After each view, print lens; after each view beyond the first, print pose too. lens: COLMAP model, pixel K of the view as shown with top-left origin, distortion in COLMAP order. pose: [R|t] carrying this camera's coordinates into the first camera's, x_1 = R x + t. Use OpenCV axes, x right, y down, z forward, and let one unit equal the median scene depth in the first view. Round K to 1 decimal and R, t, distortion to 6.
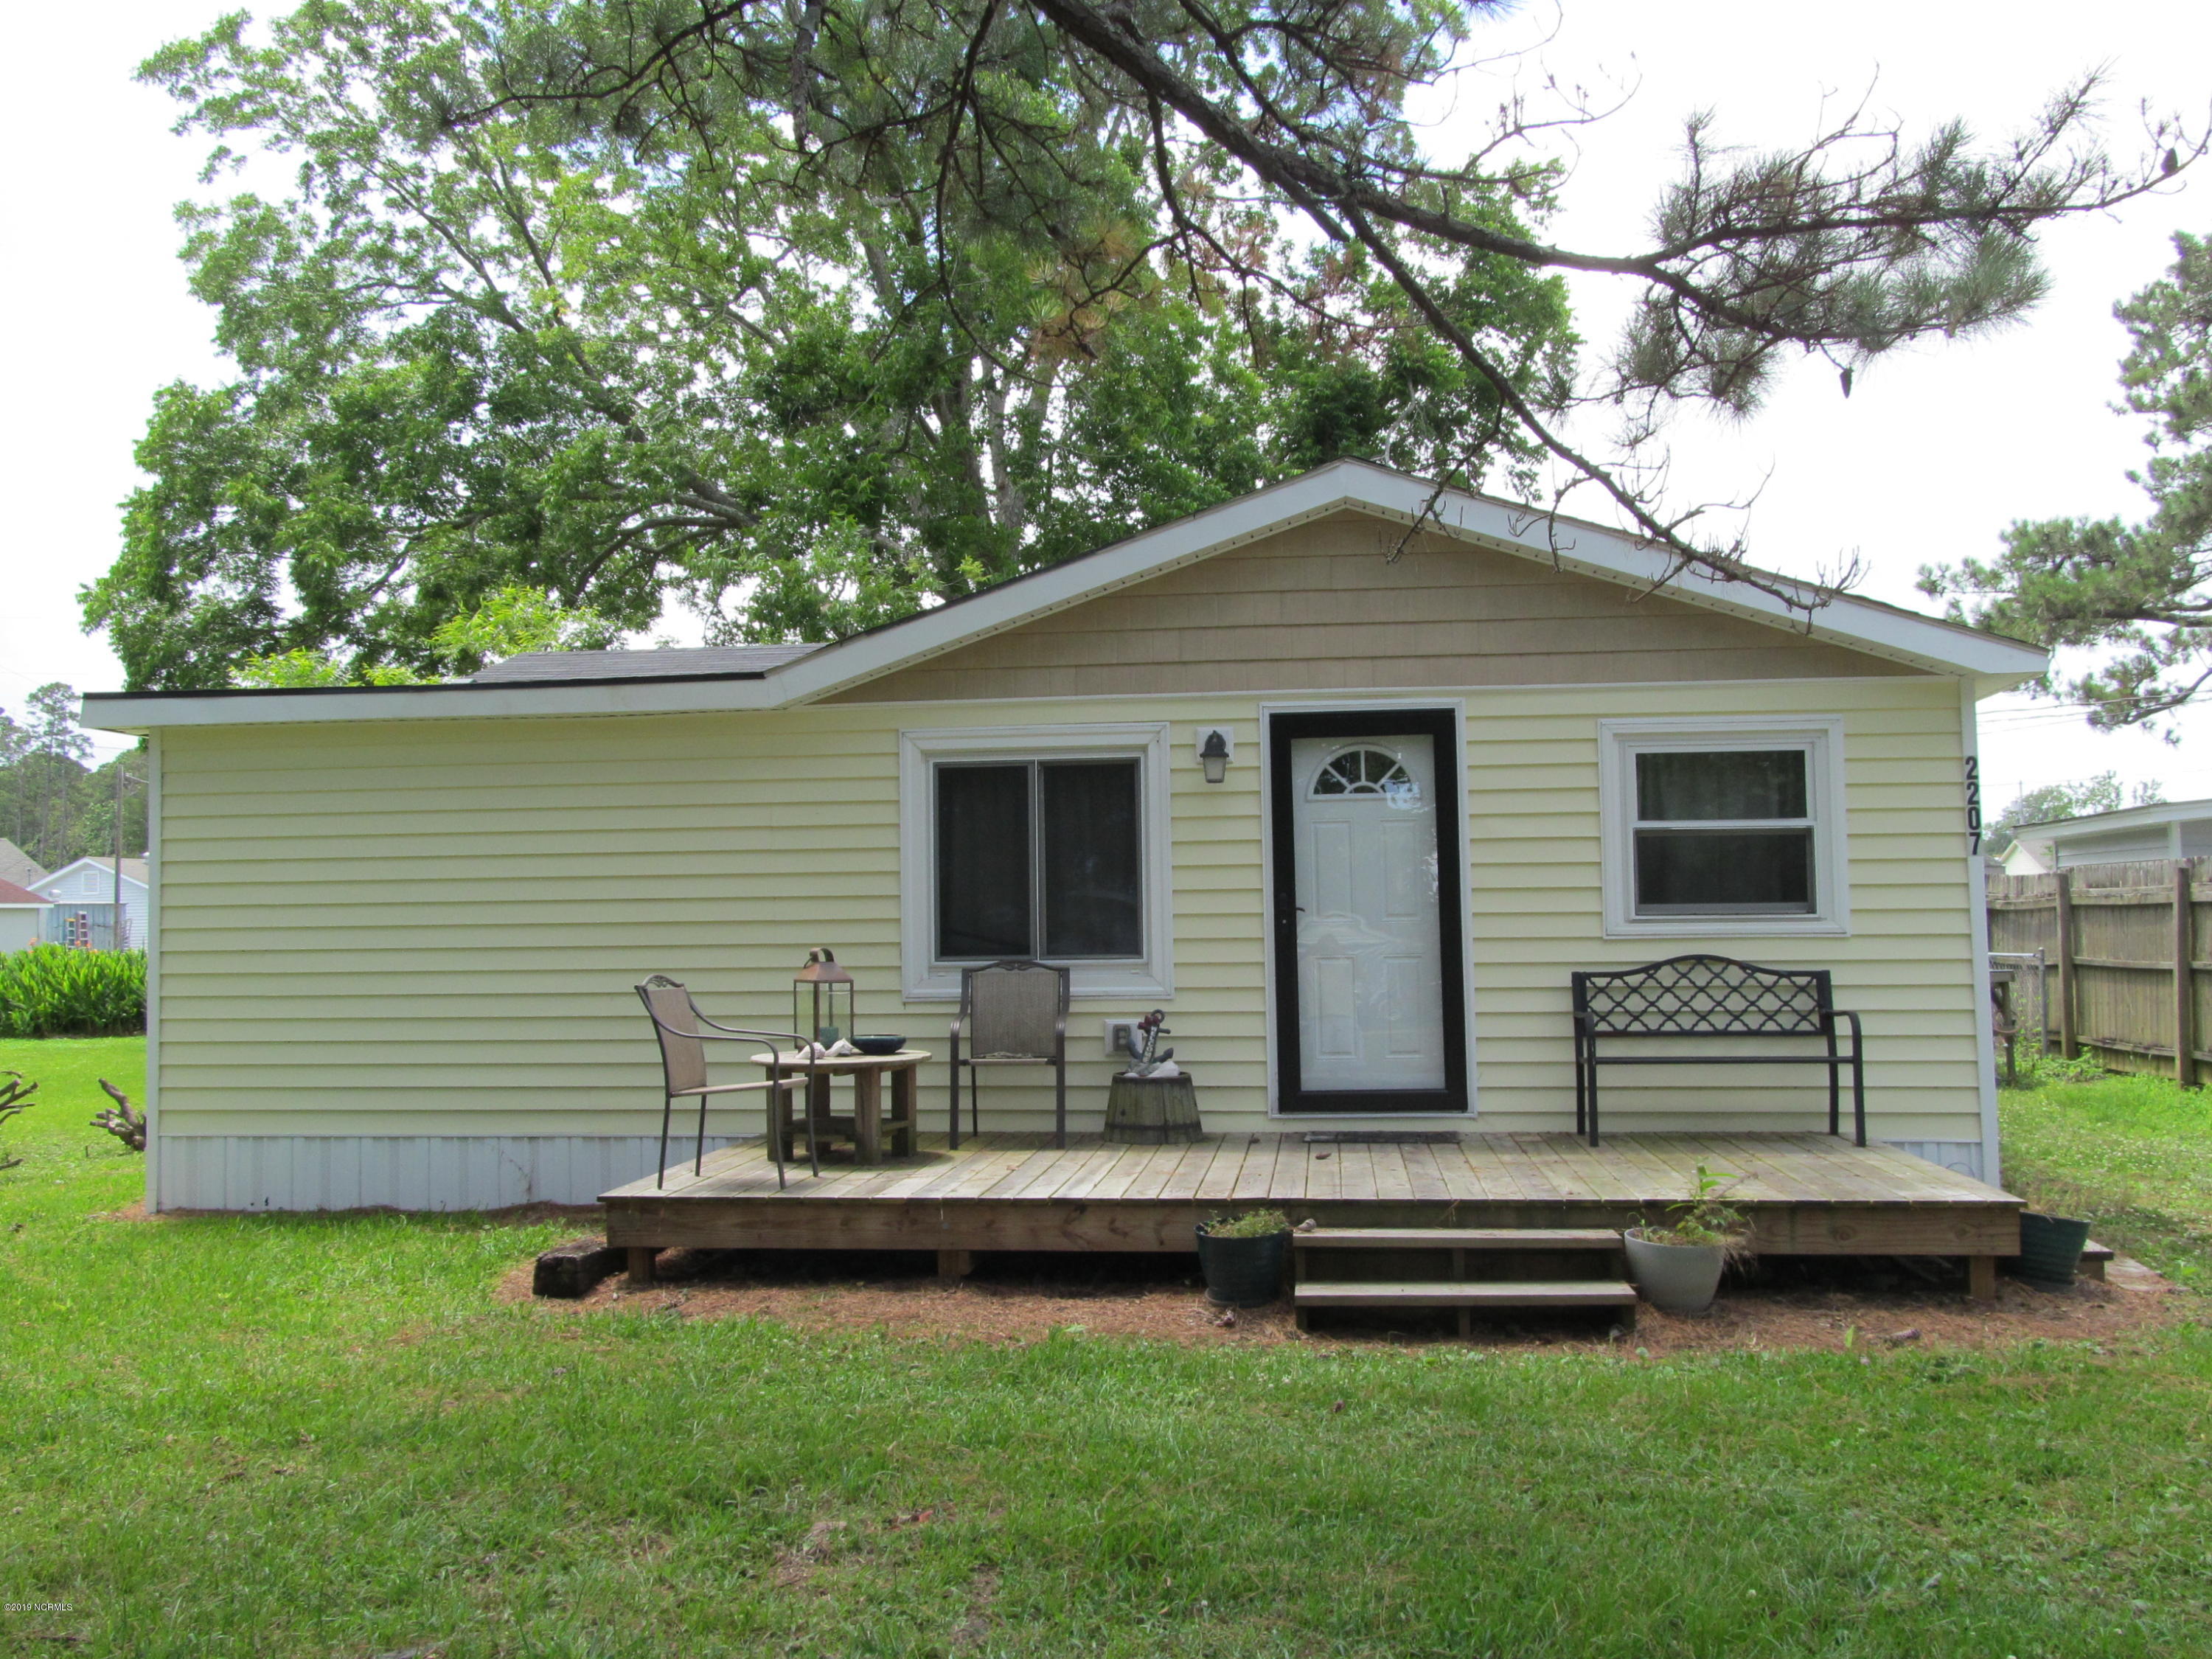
lens RADIAL K [[1960.7, 0, 1105.7], [0, 1960.7, 829.7], [0, 0, 1]] dist [-0.009942, 0.002185]
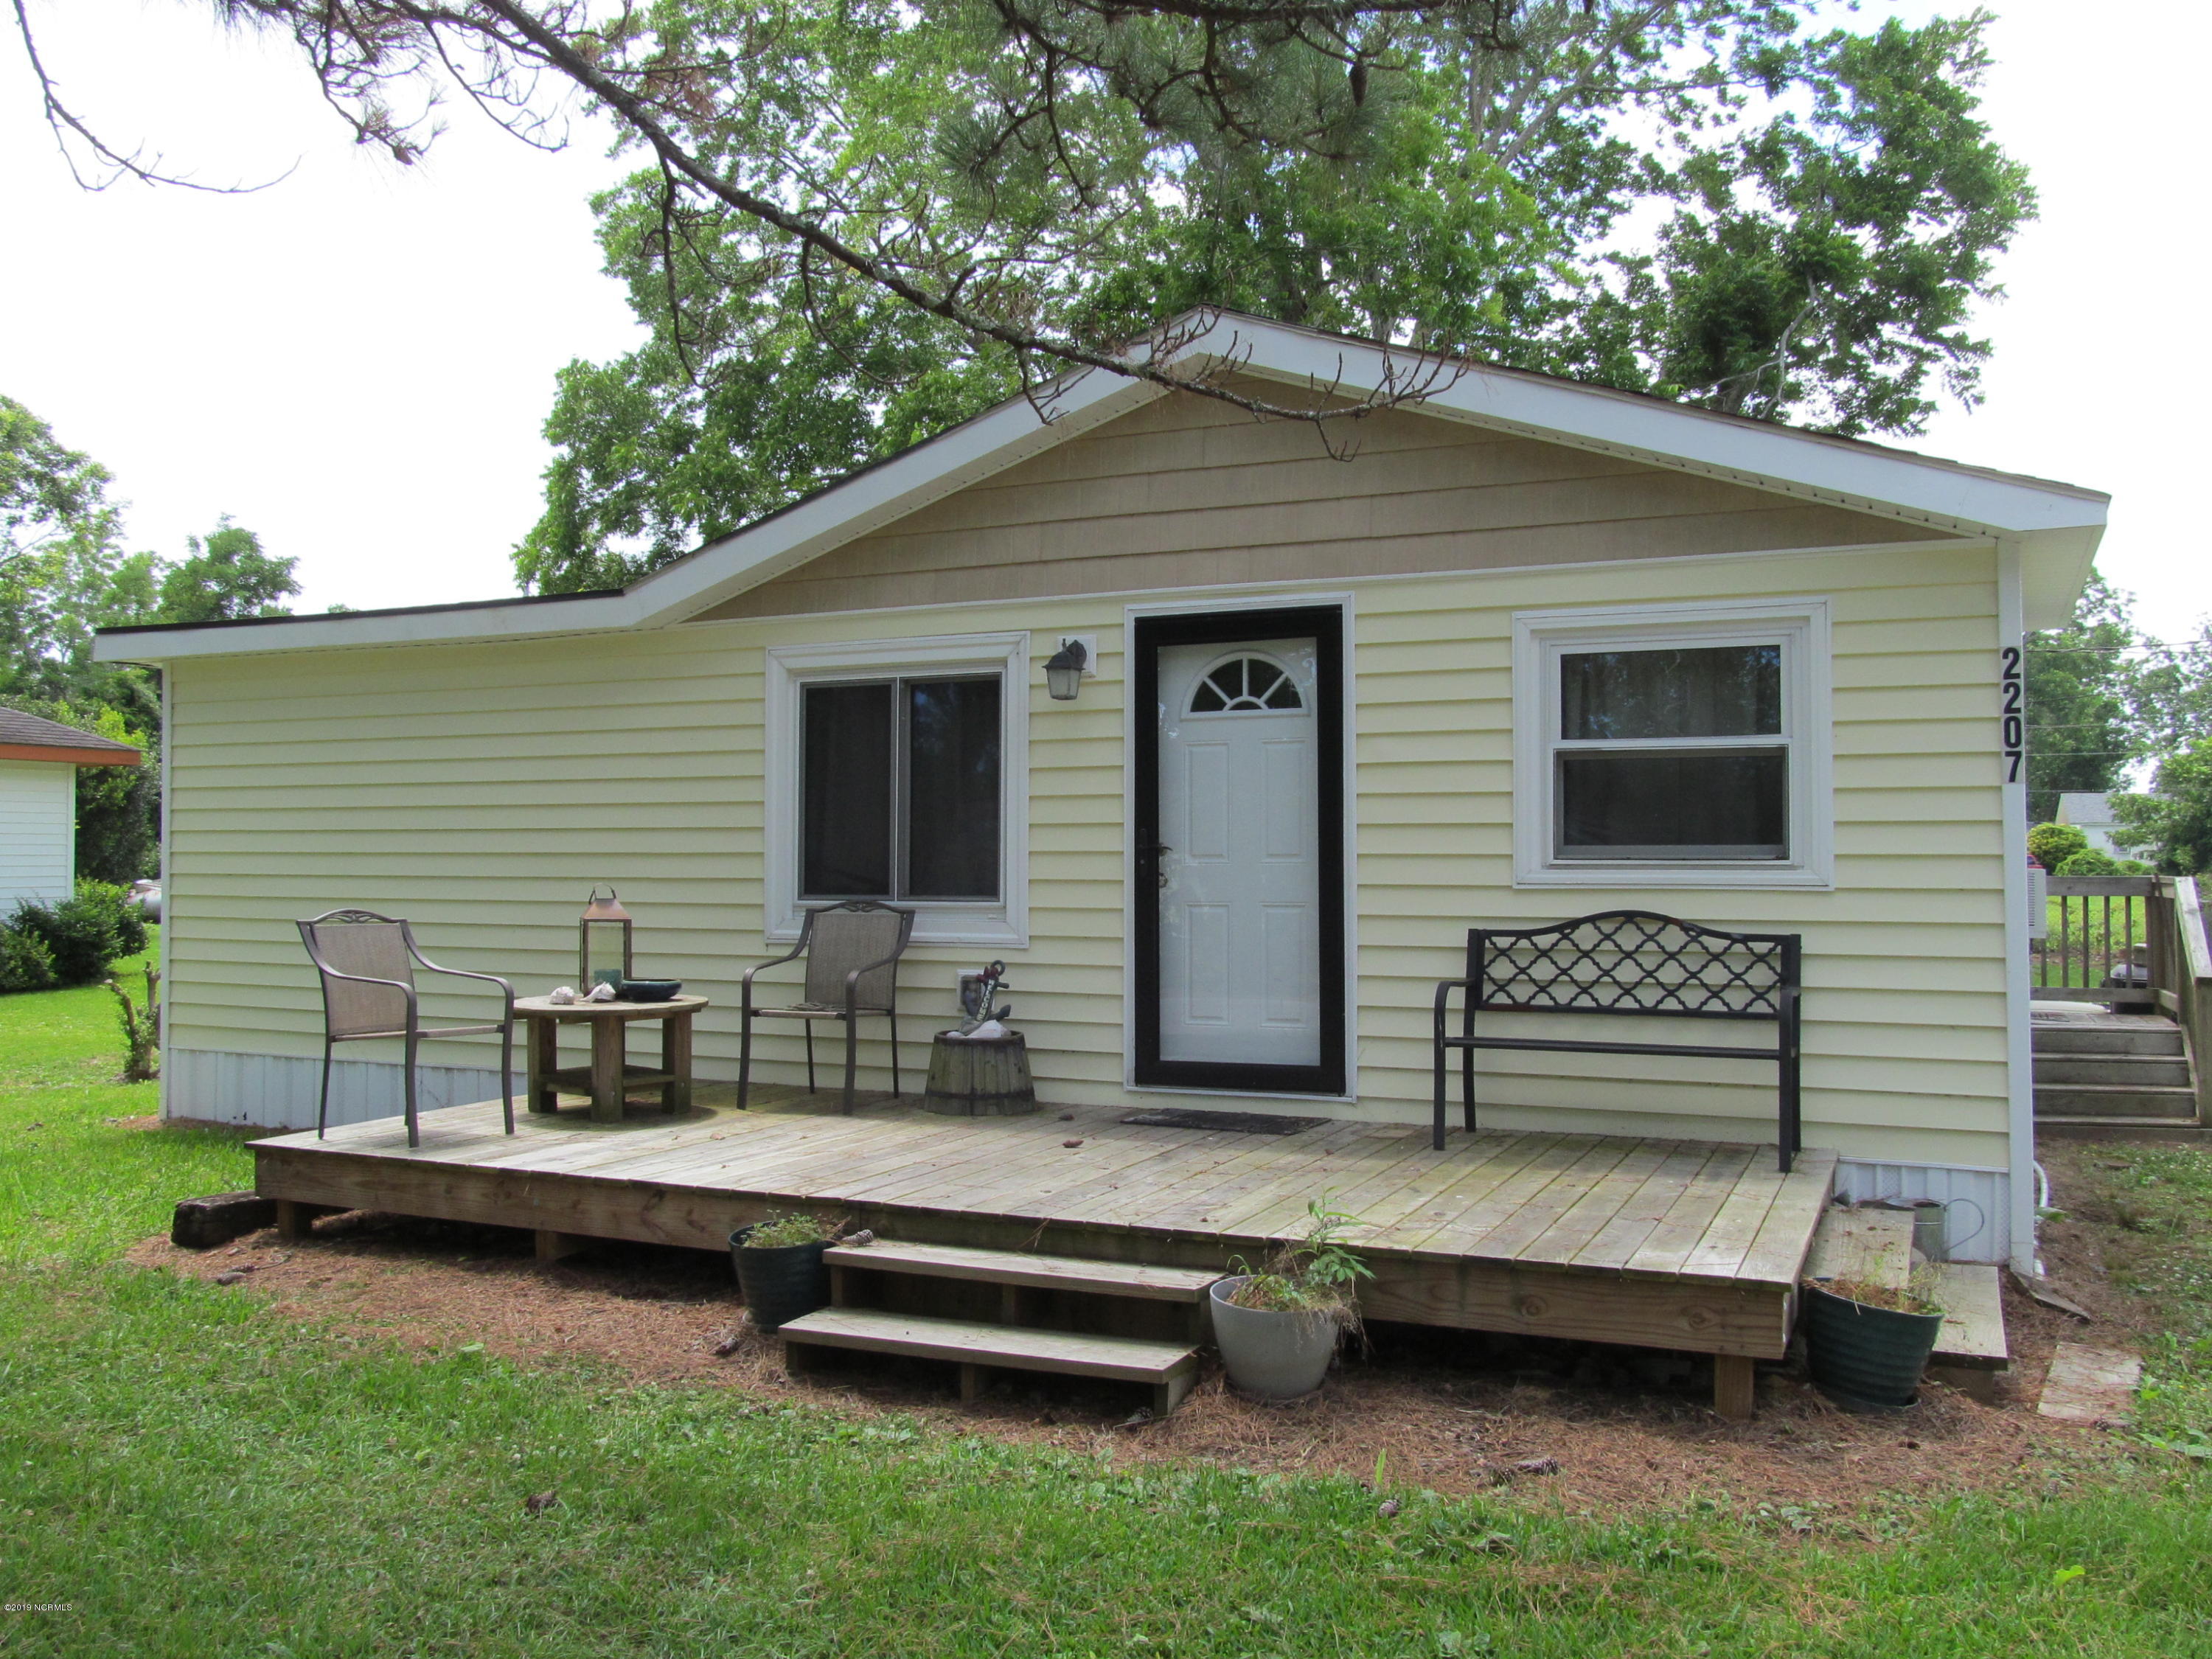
lens RADIAL K [[1837.0, 0, 1107.2], [0, 1837.0, 826.1], [0, 0, 1]] dist [-0.026440, -0.007951]
pose [[0.951182, 0.006978, -0.308552, 0.326029], [0.003086, 0.999479, 0.032117, 0.005928], [0.308616, -0.031501, 0.950665, 0.238334]]
